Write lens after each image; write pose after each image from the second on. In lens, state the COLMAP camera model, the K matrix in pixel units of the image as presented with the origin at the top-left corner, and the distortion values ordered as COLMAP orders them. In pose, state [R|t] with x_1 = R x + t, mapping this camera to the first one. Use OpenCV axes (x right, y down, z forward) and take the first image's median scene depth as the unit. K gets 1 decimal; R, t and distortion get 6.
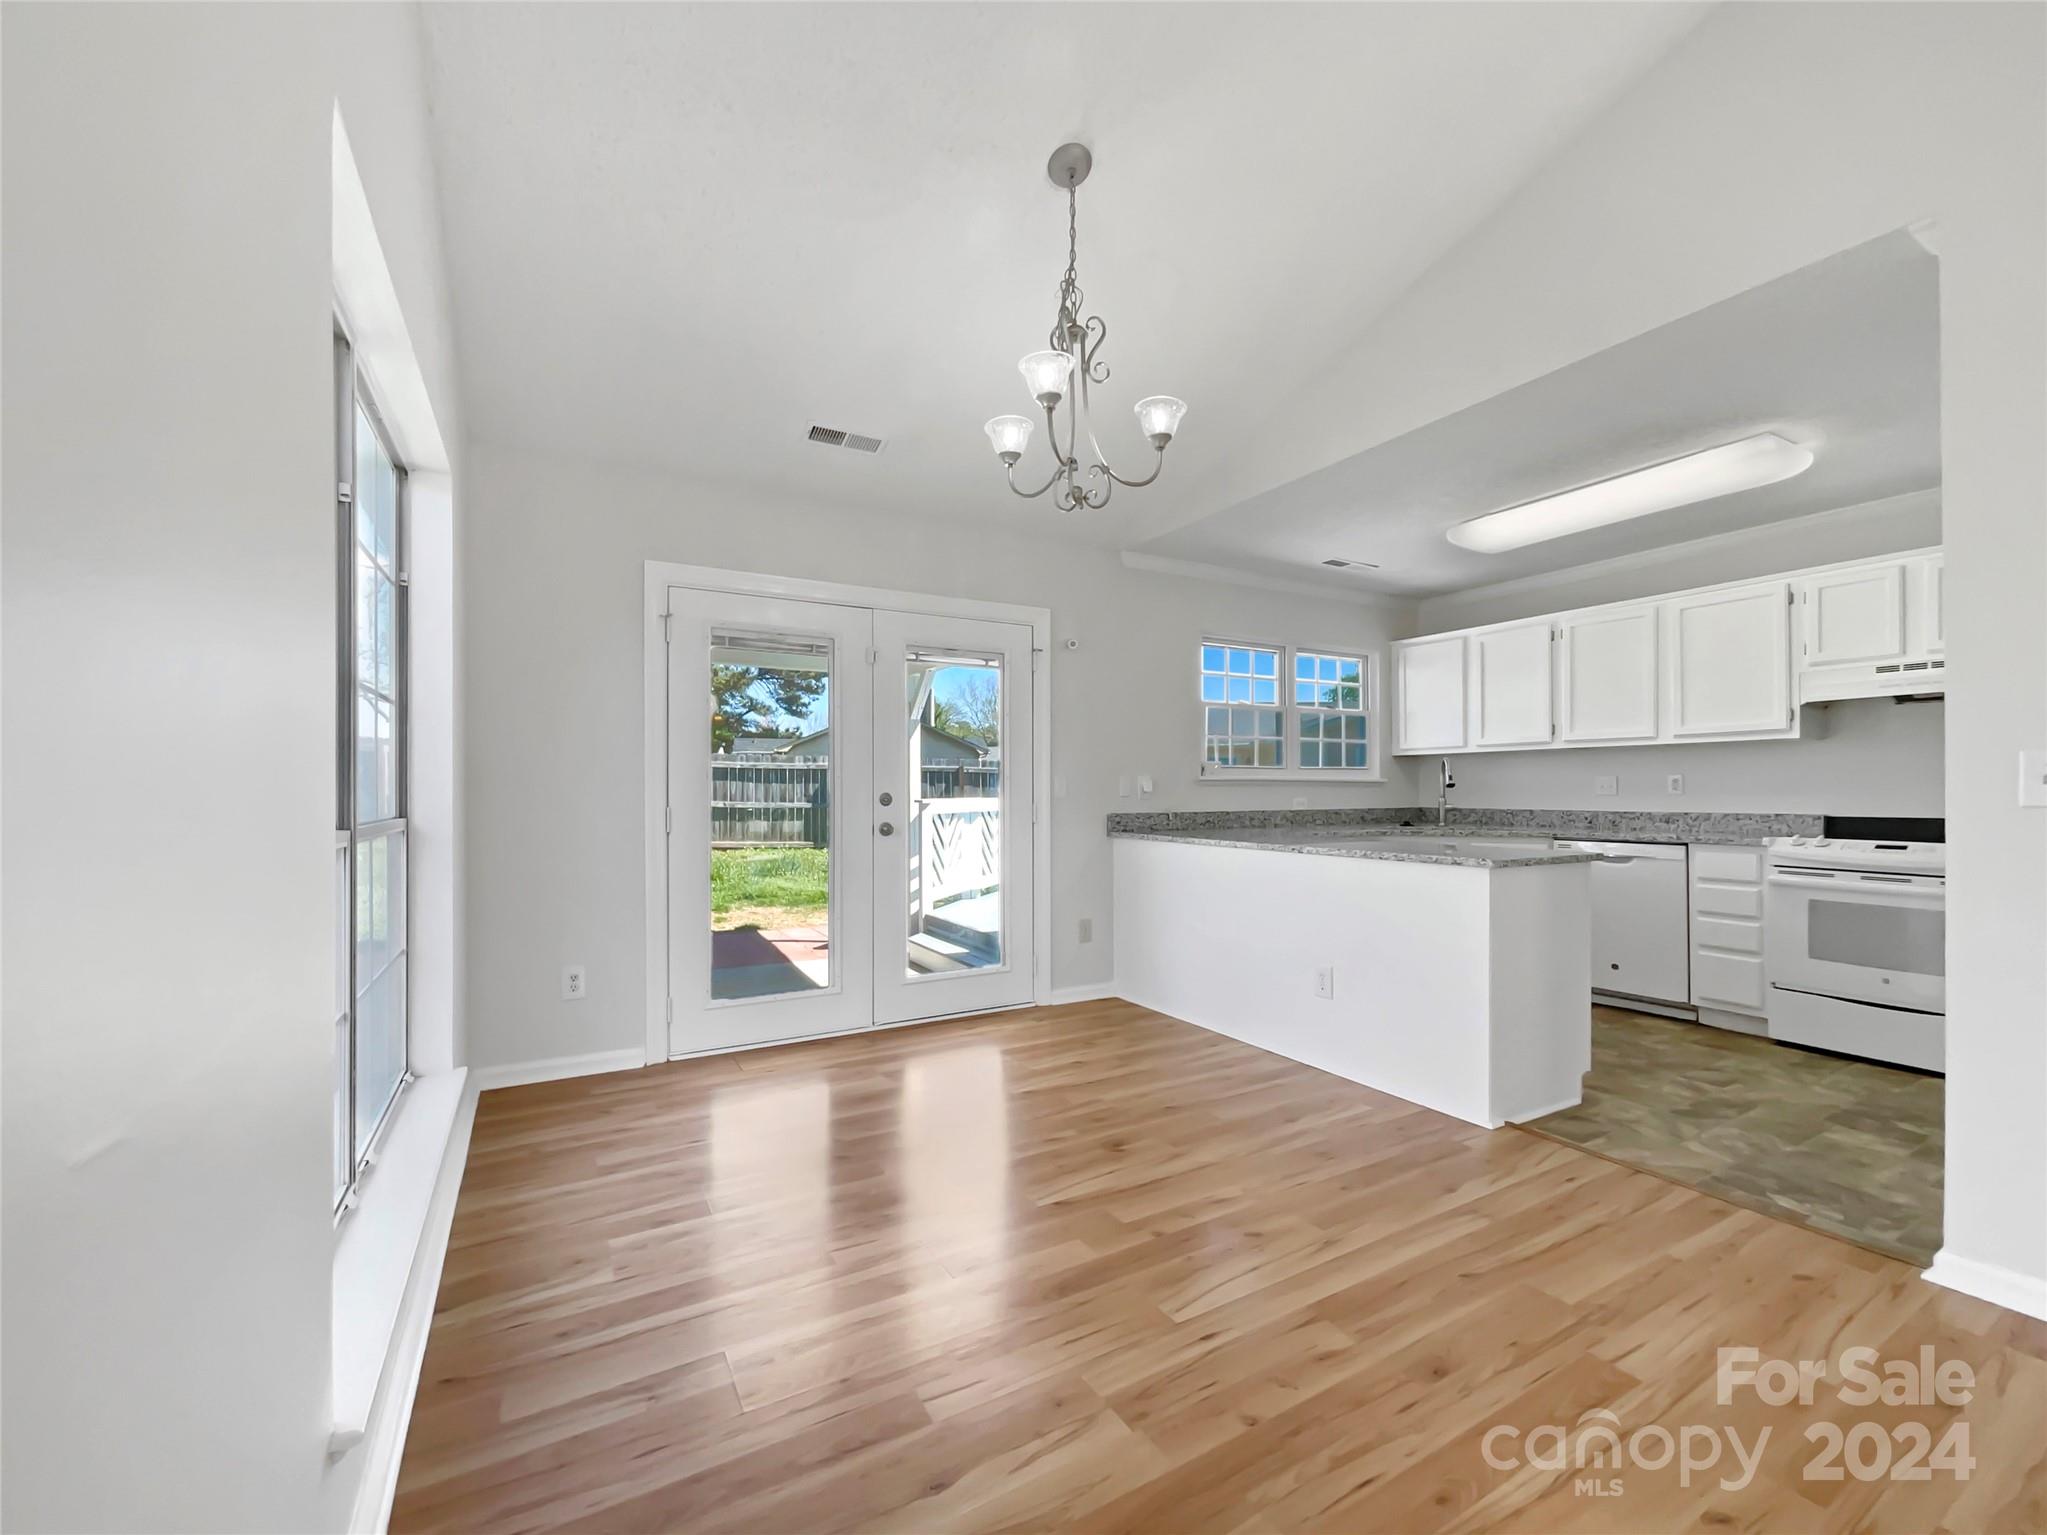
lens RADIAL K [[856.5, 0, 1023.5], [0, 856.5, 767.5], [0, 0, 1]] dist [0.000282, -0.000049]
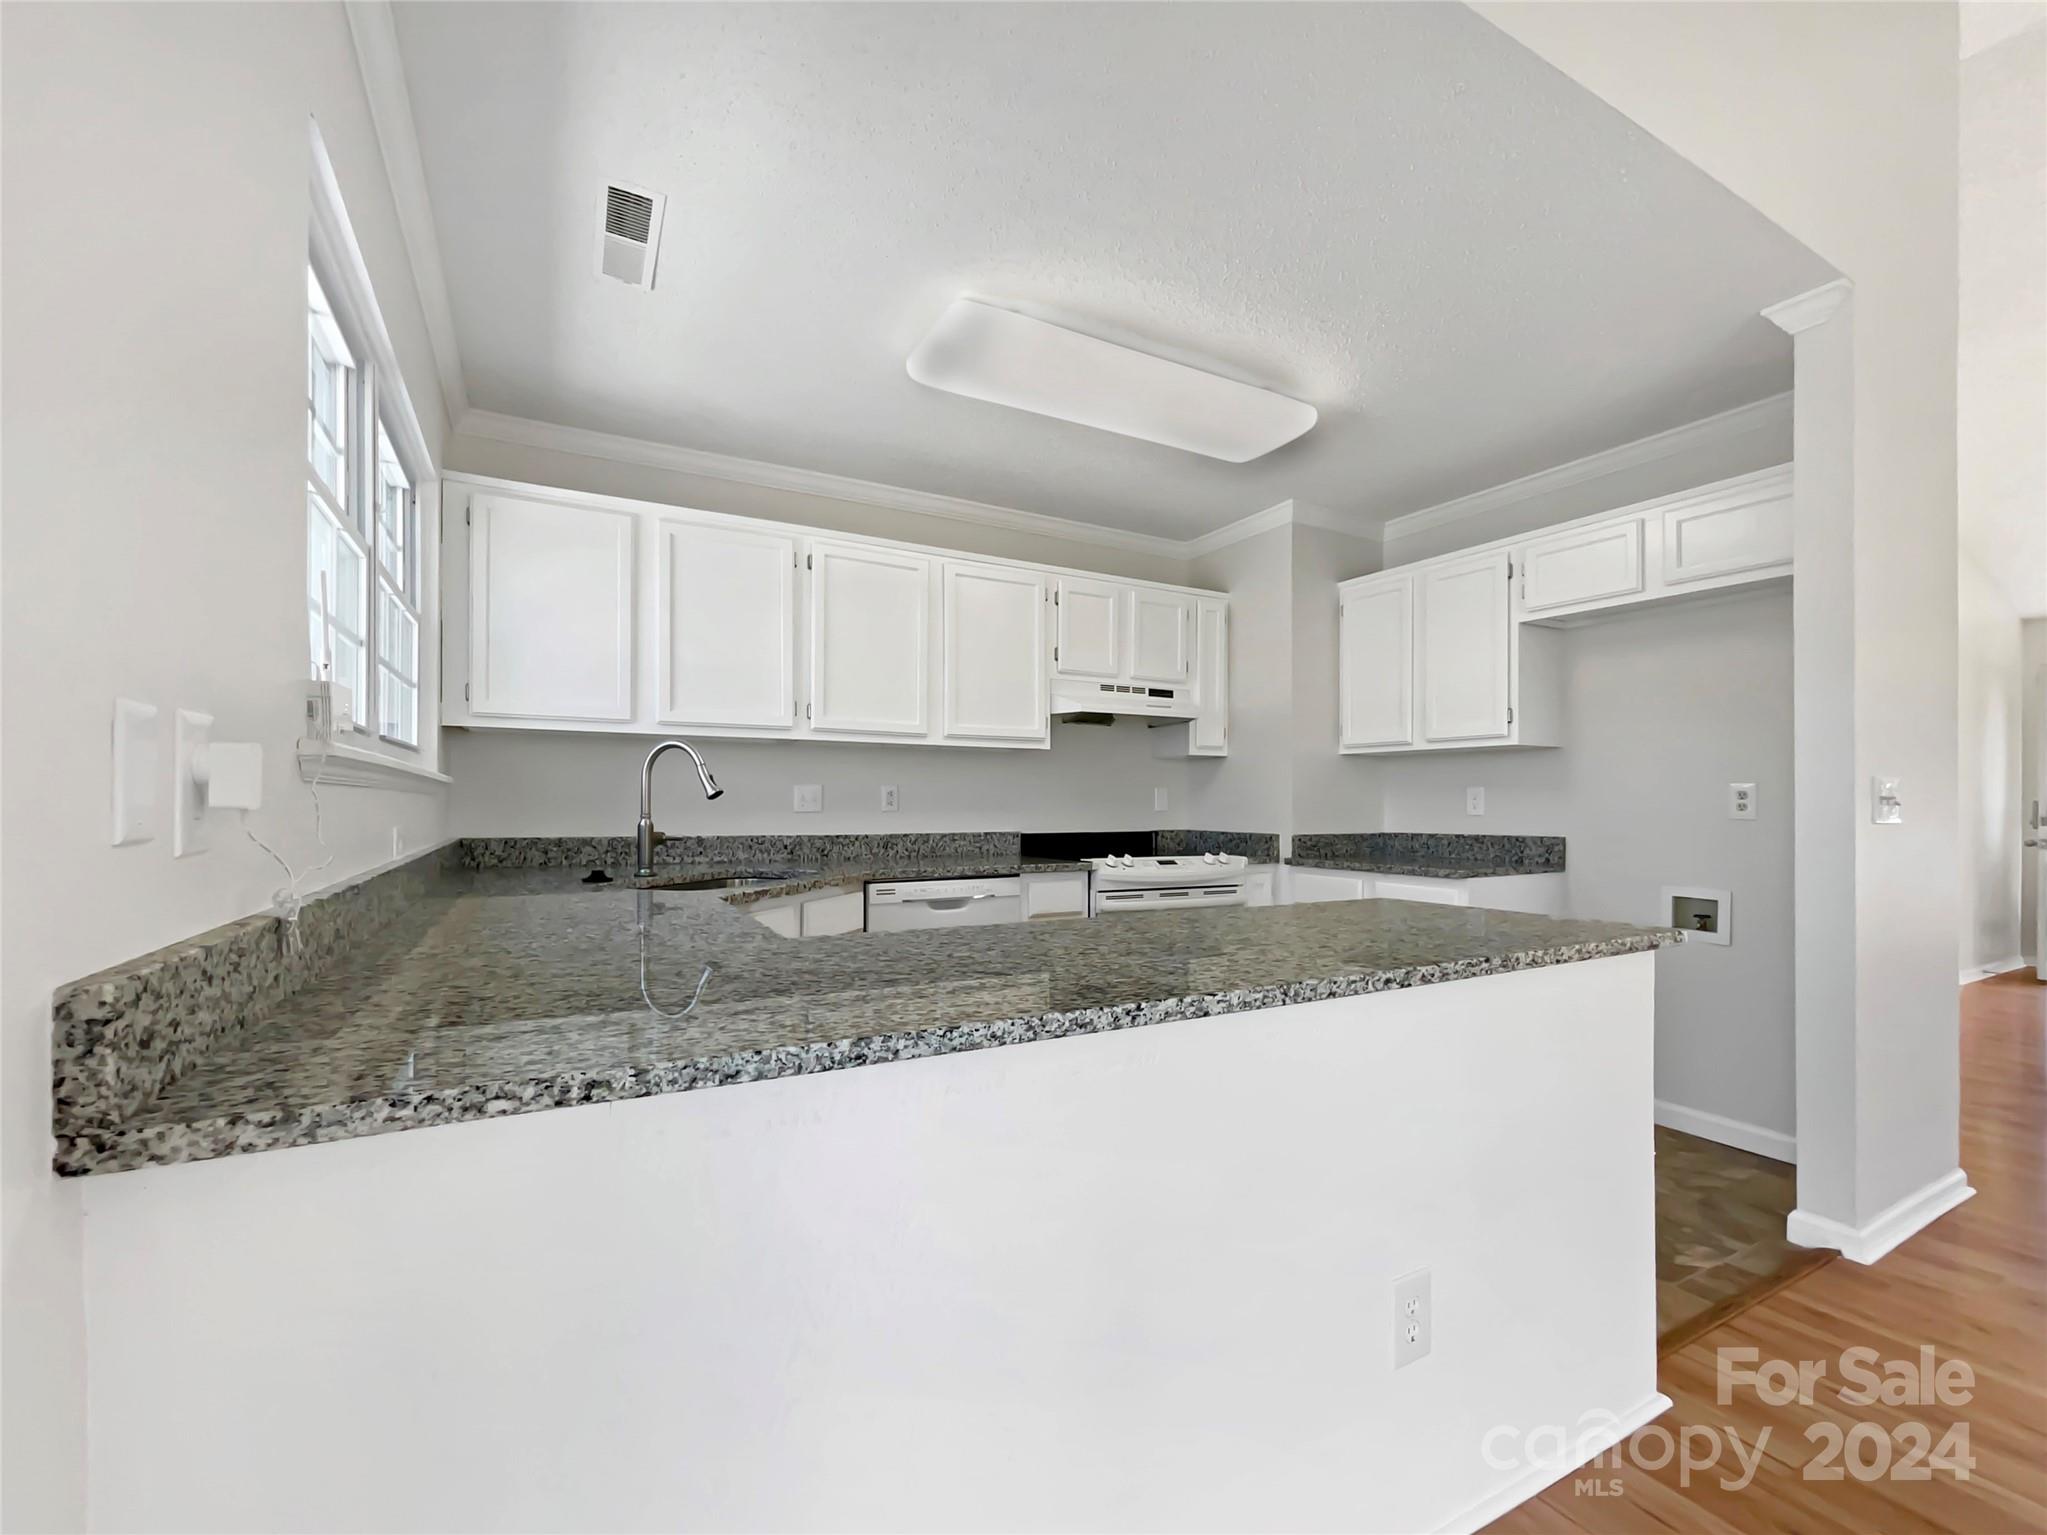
lens RADIAL K [[868.9, 0, 1027.7], [0, 868.9, 800.8], [0, 0, 1]] dist [-0.000944, -0.000251]
pose [[0.012848, 0.009650, 0.999871, -0.021890], [-0.029761, 0.999514, -0.009264, 0.027507], [-0.999474, -0.029638, 0.013129, 0.925758]]
